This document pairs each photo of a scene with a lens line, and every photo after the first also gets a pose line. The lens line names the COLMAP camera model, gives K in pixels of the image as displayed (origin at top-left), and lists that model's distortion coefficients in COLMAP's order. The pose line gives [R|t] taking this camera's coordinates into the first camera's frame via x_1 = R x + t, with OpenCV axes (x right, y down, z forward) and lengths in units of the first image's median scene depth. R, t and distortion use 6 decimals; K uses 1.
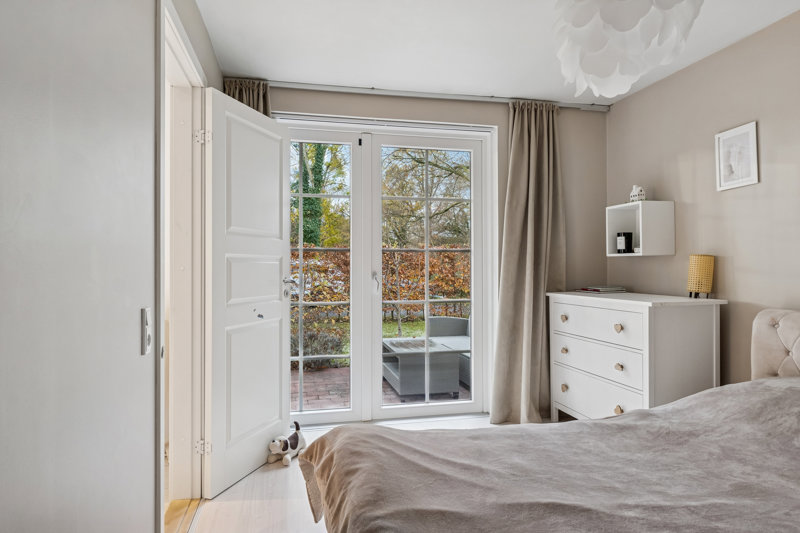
lens RADIAL K [[502.8, 0, 399.5], [0, 502.8, 267.4], [0, 0, 1]] dist [-0.000852, -0.000218]
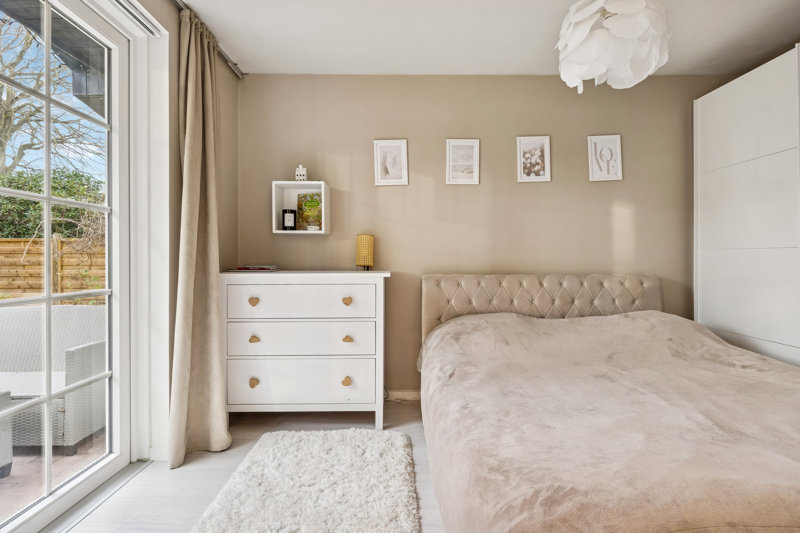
lens RADIAL K [[421.7, 0, 400.3], [0, 421.7, 260.8], [0, 0, 1]] dist [0.000383, 0.000007]
pose [[0.188065, 0.002635, 0.982153, -0.370957], [0.004021, 0.999986, -0.003453, 0.039823], [-0.982148, 0.004598, 0.188051, 0.692154]]
